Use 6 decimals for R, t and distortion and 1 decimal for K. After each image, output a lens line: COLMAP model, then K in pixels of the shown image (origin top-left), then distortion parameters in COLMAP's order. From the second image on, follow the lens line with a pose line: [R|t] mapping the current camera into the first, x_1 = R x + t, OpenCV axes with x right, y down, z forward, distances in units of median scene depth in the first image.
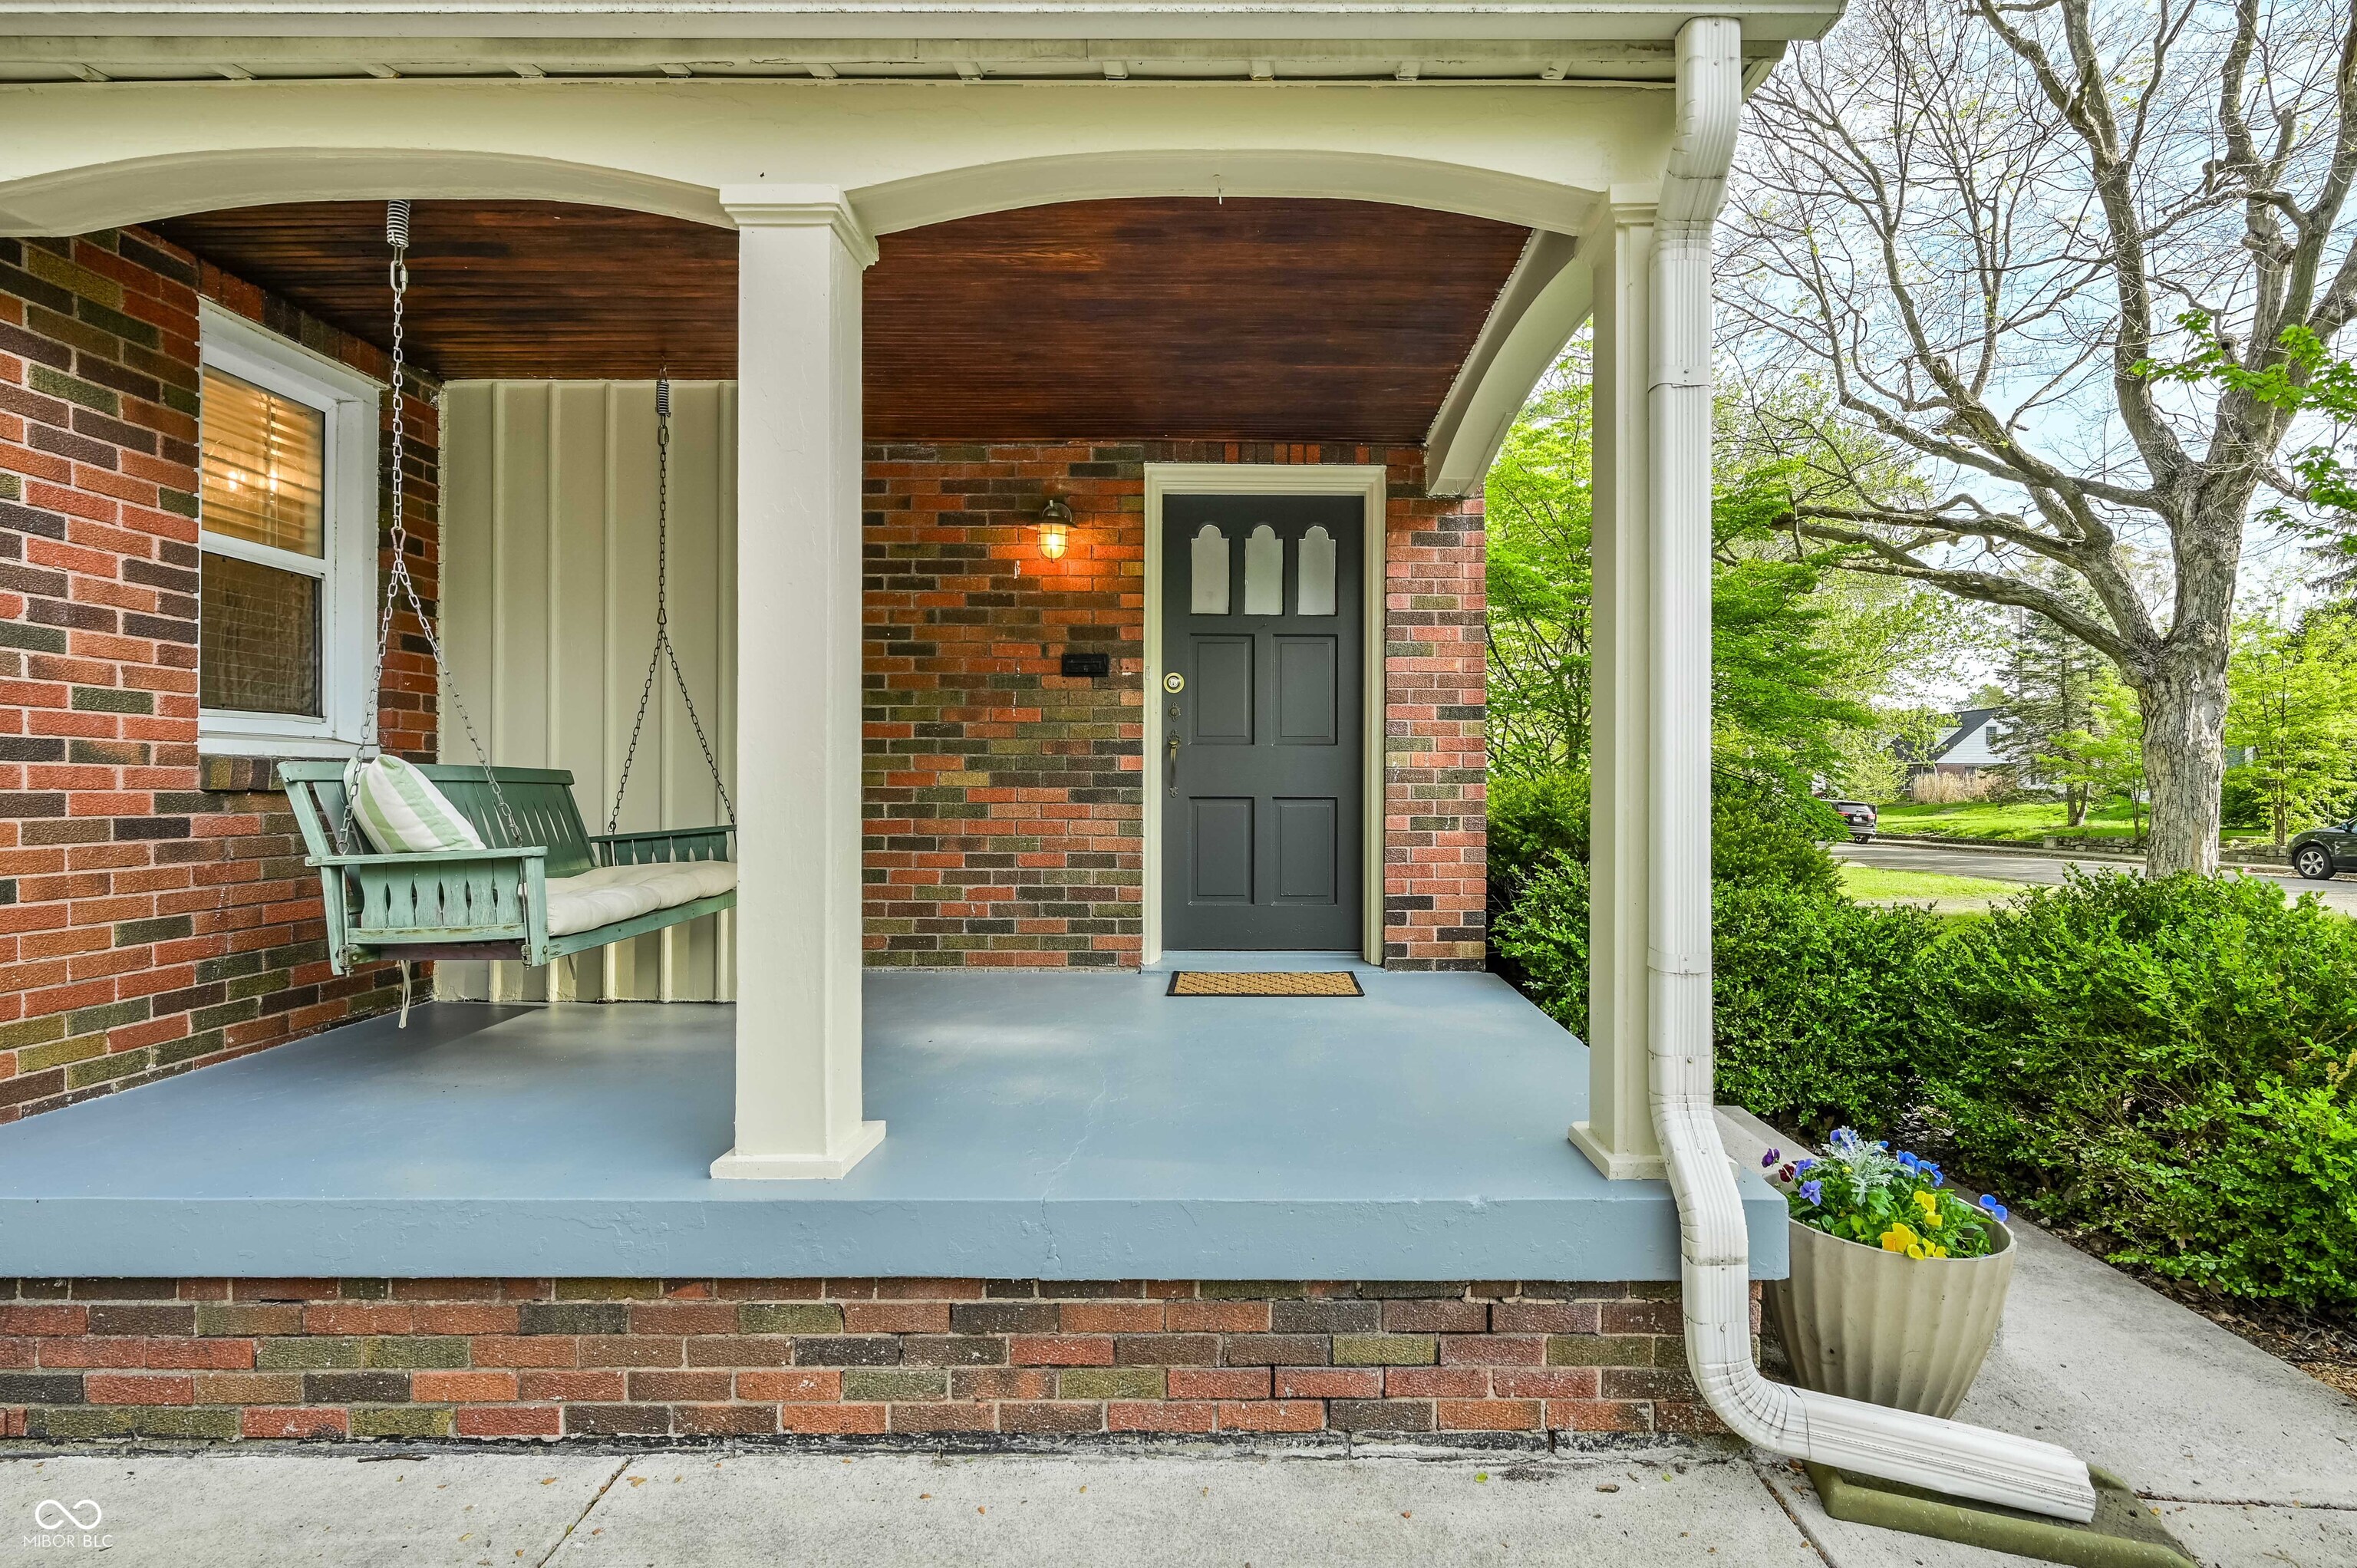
lens RADIAL K [[1076.5, 0, 1183.3], [0, 1076.5, 778.3], [0, 0, 1]] dist [0.002571, 0.000190]
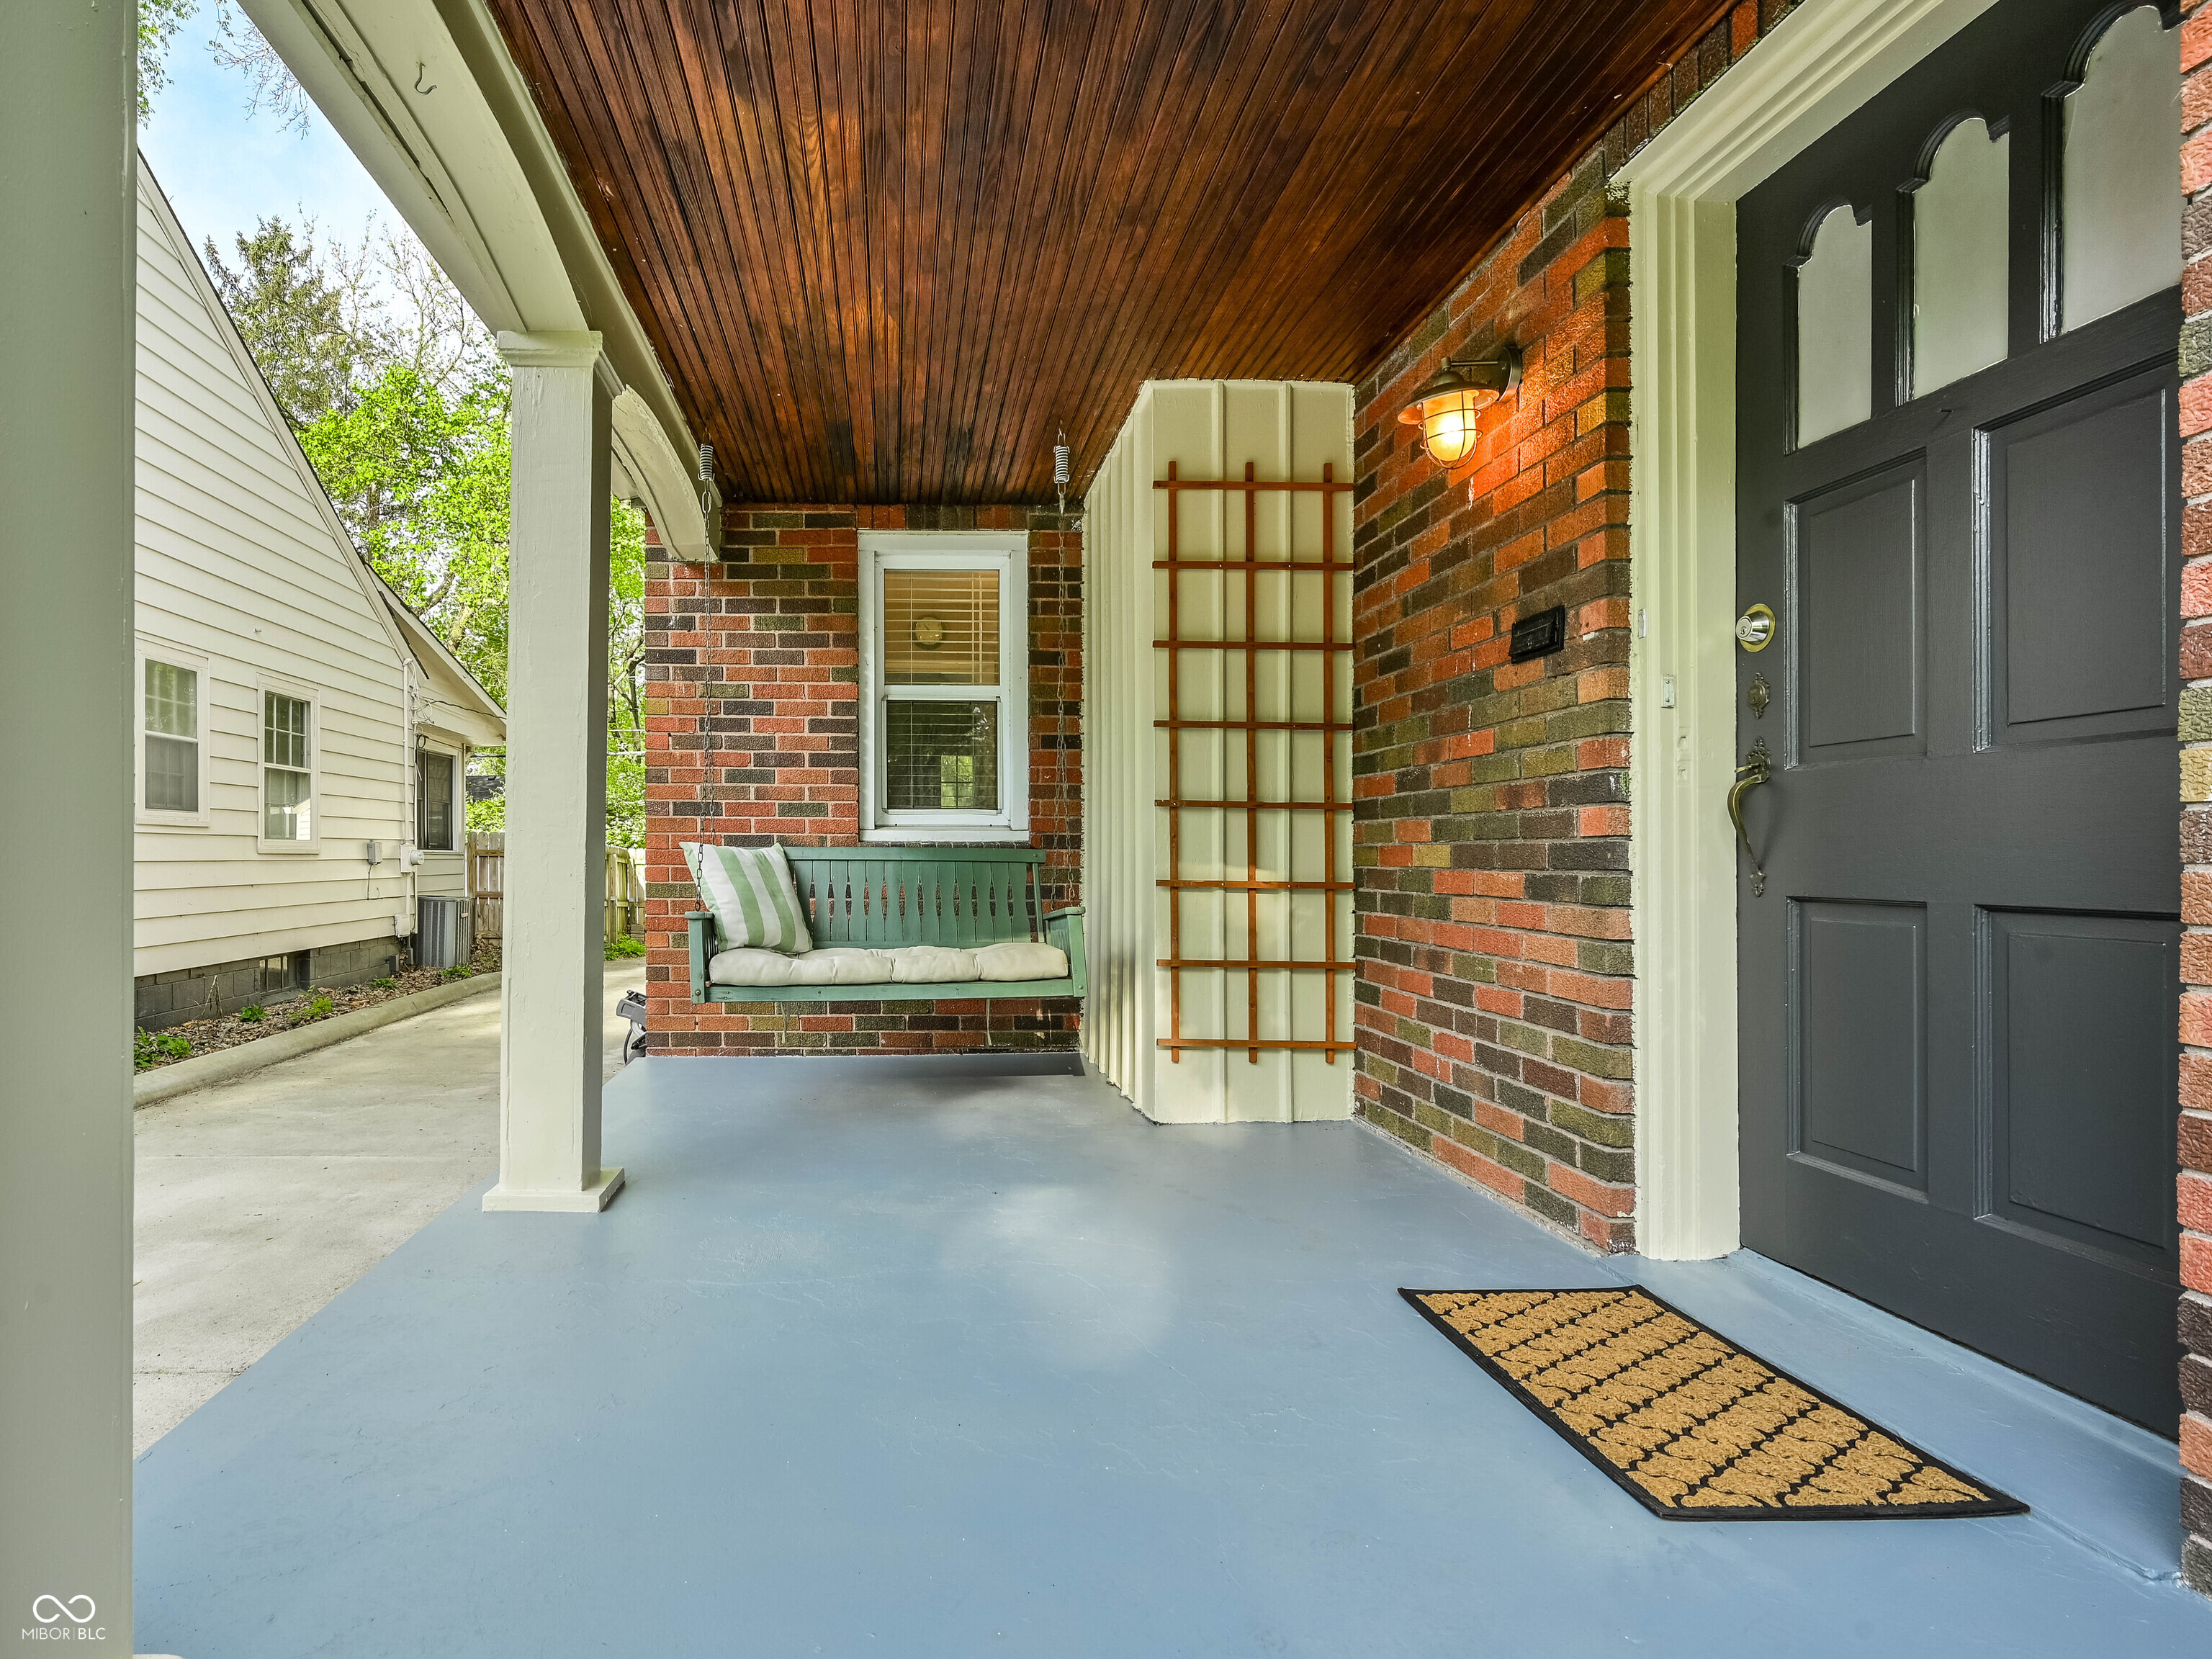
lens RADIAL K [[1230.7, 0, 1093.9], [0, 1230.7, 864.8], [0, 0, 1]] dist [-0.009218, -0.000720]
pose [[0.070280, 0.003650, -0.997521, 0.492432], [0.004271, 0.999983, 0.003960, 0.002312], [0.997518, -0.004539, 0.070263, 0.754275]]
